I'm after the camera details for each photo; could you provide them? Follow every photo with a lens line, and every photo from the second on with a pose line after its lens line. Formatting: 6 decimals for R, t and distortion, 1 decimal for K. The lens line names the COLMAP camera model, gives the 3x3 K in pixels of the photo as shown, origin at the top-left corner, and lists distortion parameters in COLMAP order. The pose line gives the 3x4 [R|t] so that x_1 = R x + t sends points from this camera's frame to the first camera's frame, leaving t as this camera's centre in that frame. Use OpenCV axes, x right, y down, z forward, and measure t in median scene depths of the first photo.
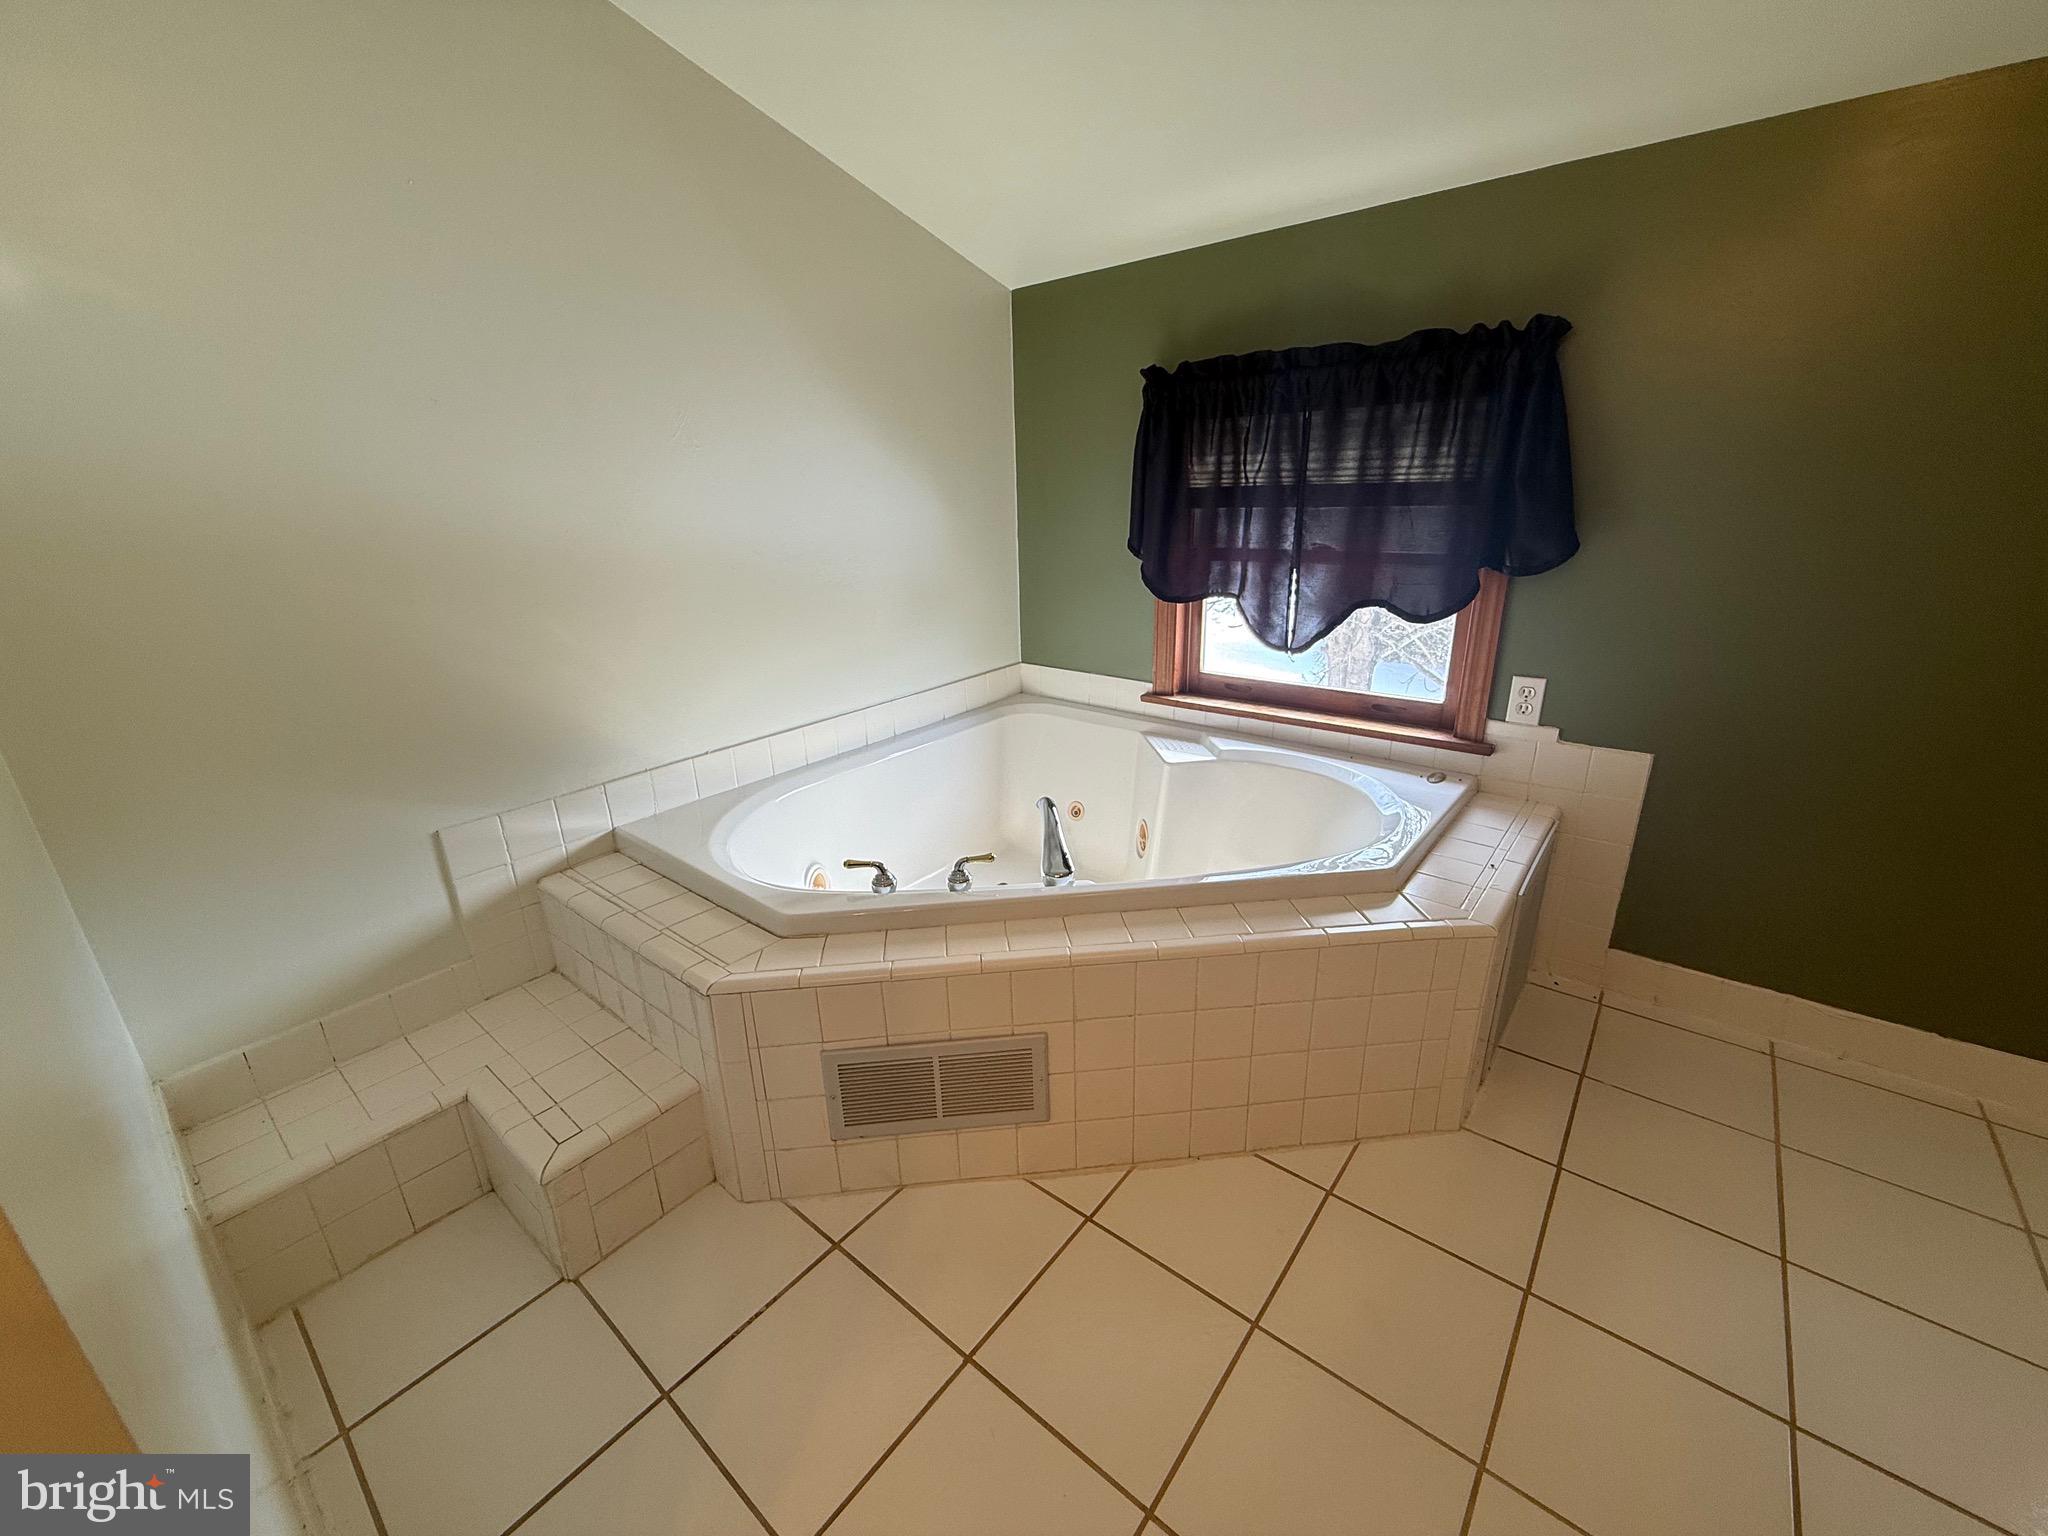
lens RADIAL K [[814.8, 0, 1024.0], [0, 814.8, 768.0], [0, 0, 1]] dist [0.001189, 0.000718]
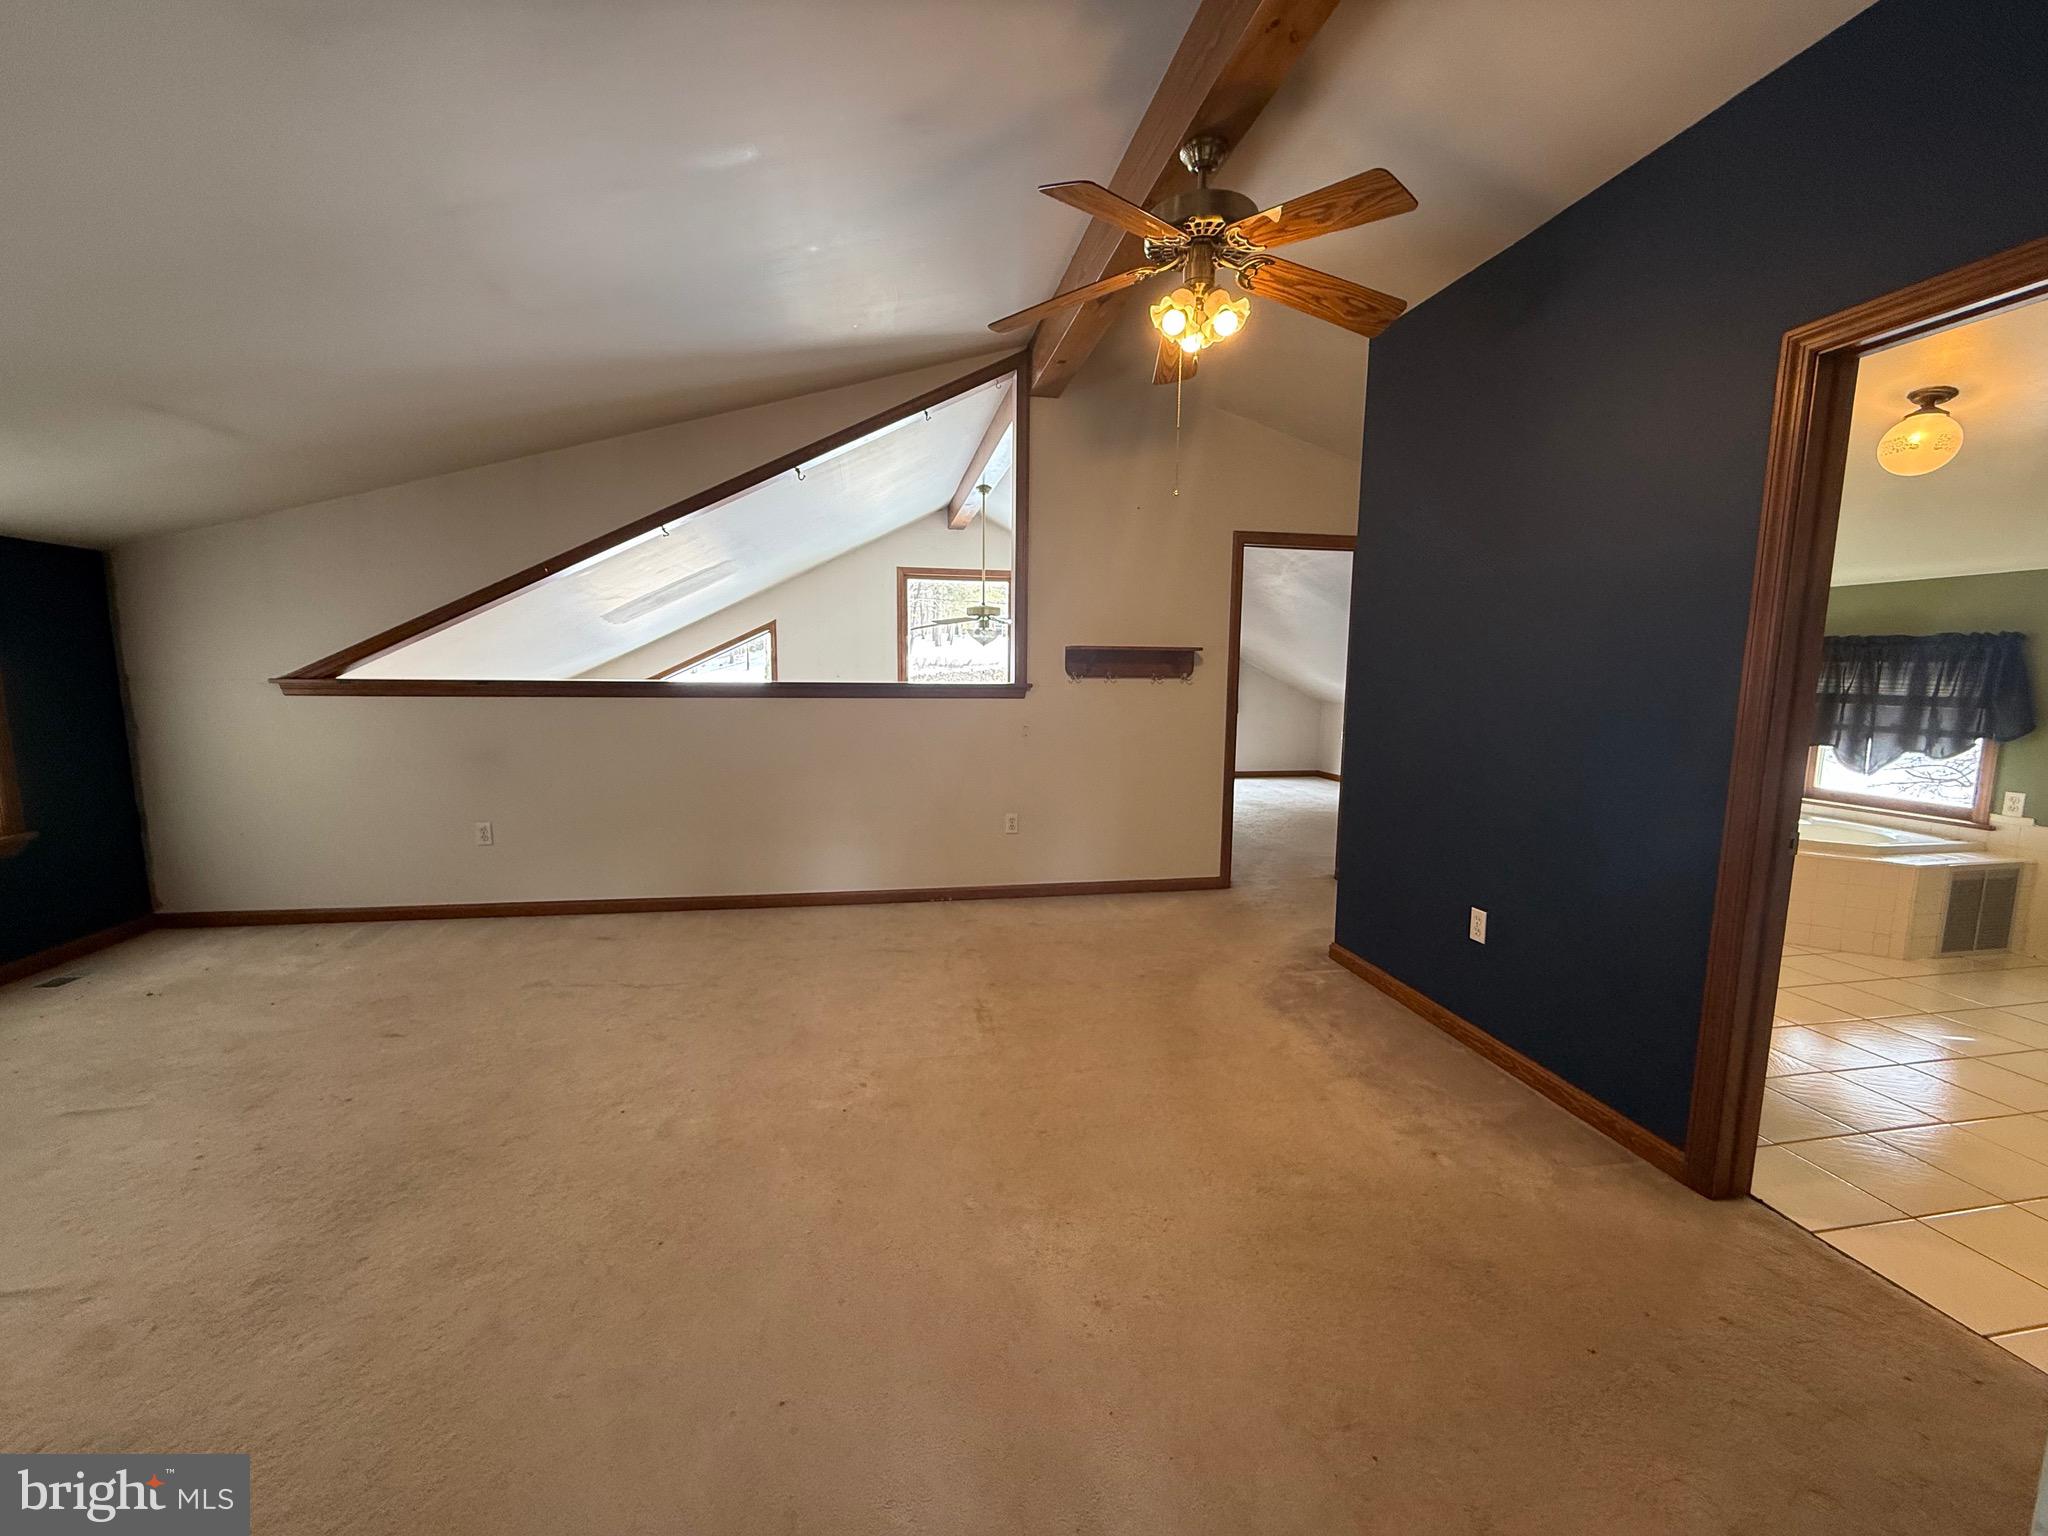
lens RADIAL K [[814.8, 0, 1024.0], [0, 814.8, 768.0], [0, 0, 1]] dist [0.001189, 0.000718]
pose [[0.759595, 0.118003, -0.639602, 0.044164], [-0.242116, 0.964028, -0.109681, 0.641449], [0.603652, 0.238171, 0.760841, -2.017980]]
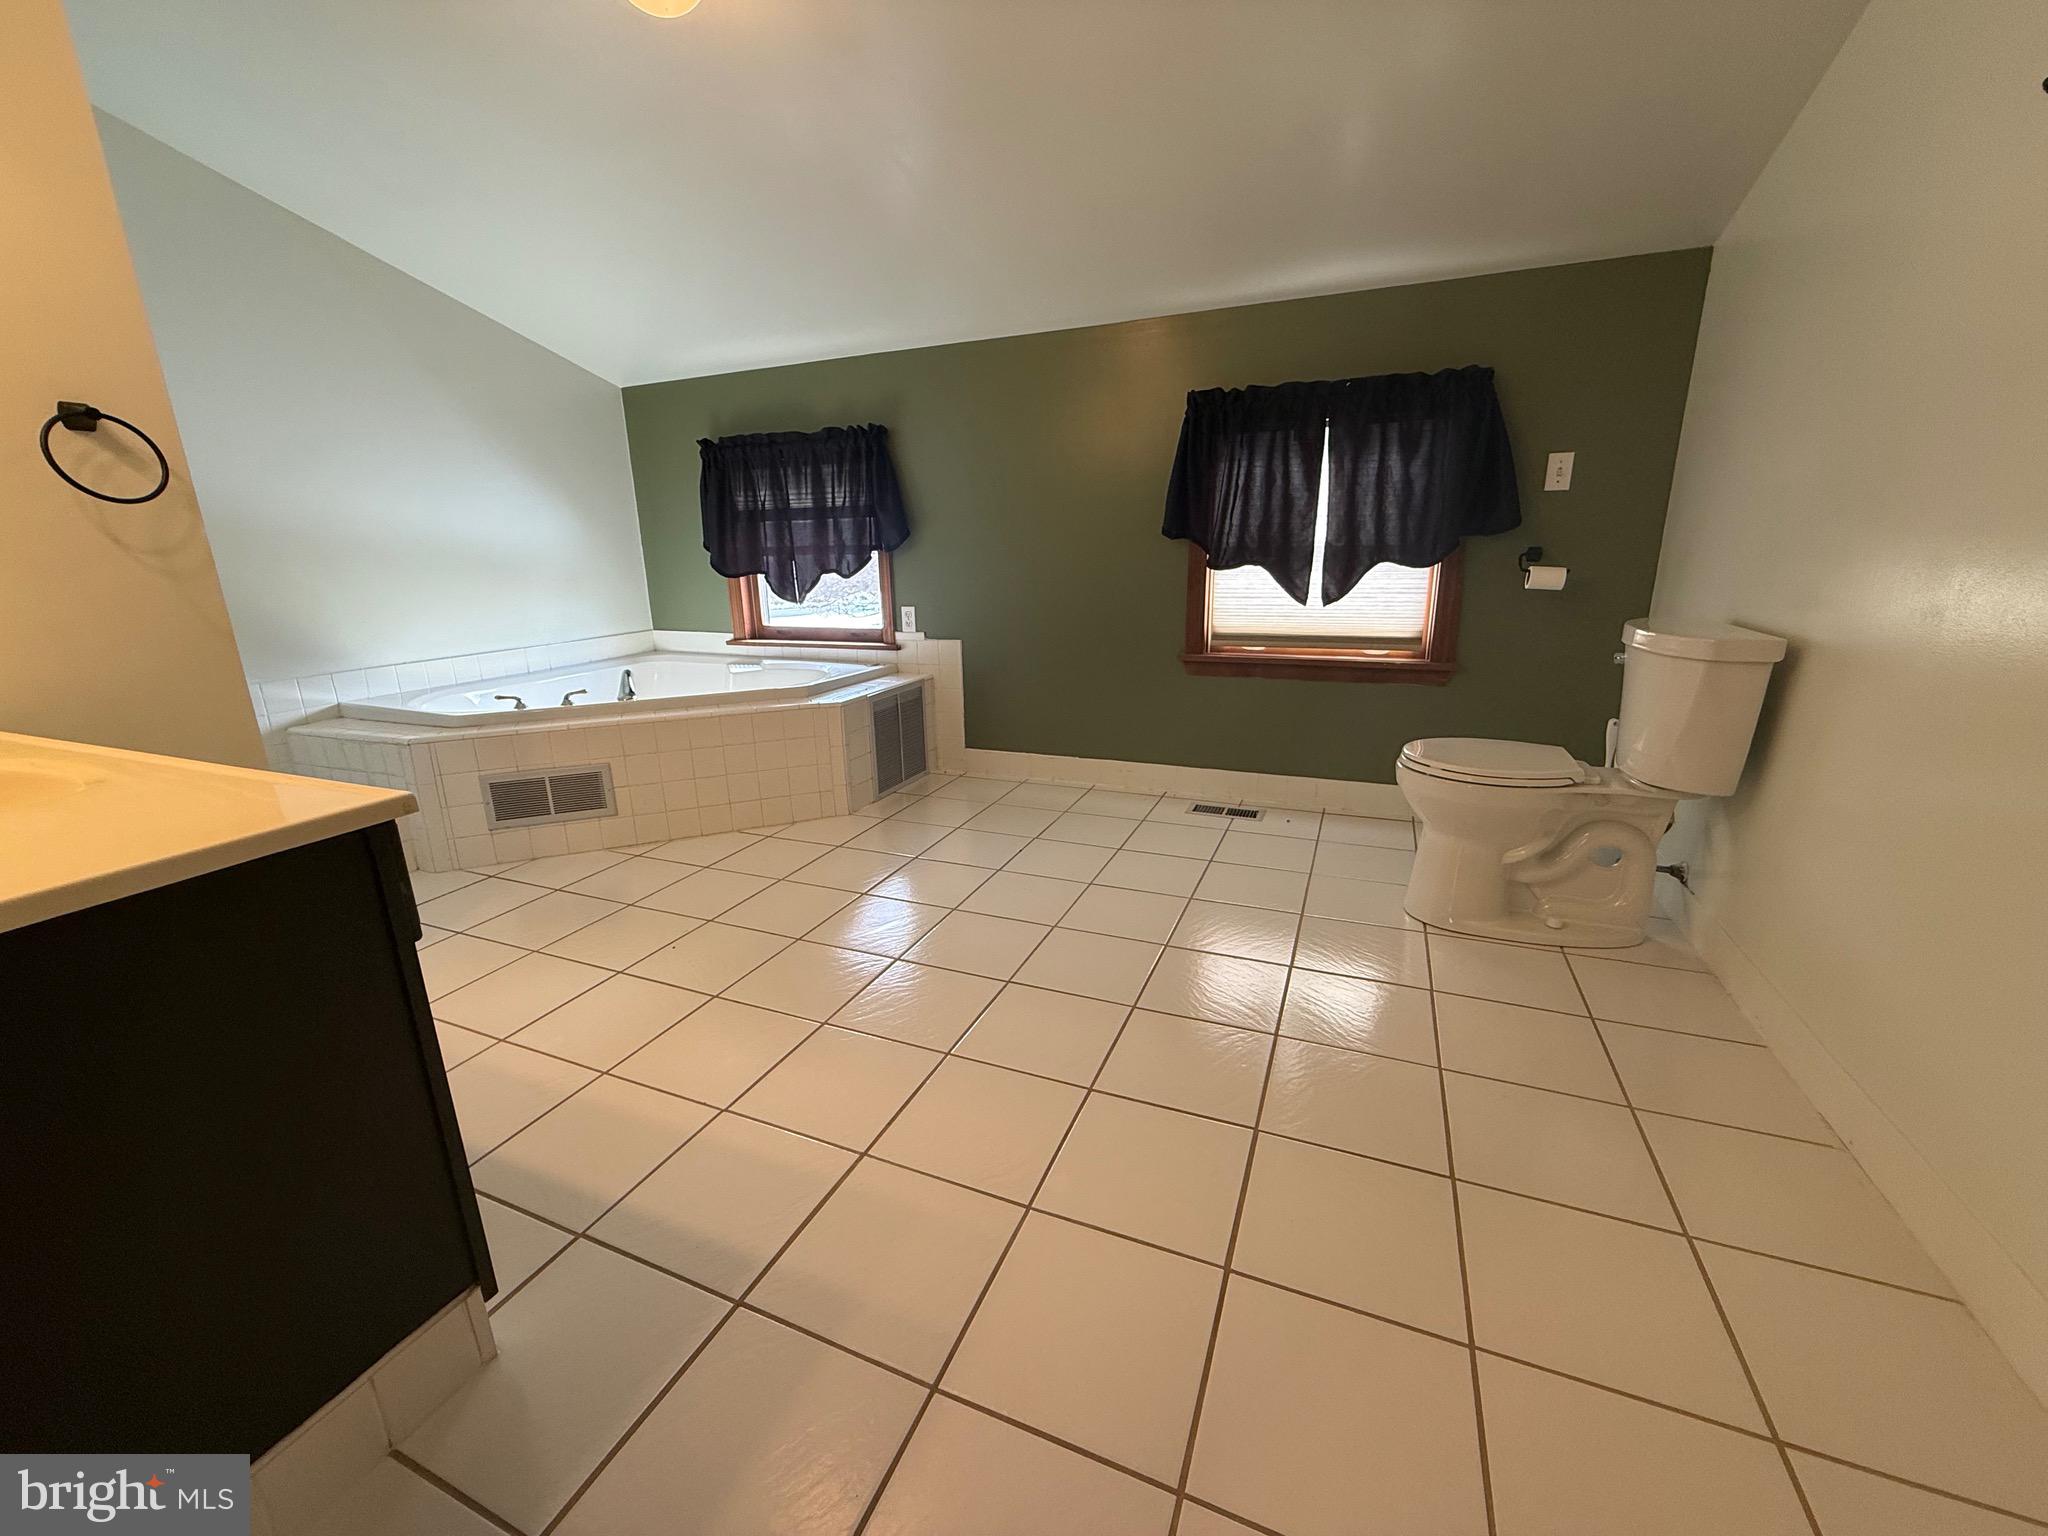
lens RADIAL K [[814.8, 0, 1024.0], [0, 814.8, 768.0], [0, 0, 1]] dist [0.001189, 0.000718]
pose [[0.959896, -0.064676, 0.272793, 0.335462], [0.084425, 0.994544, -0.061277, 0.401641], [-0.267342, 0.081850, 0.960119, -0.866277]]
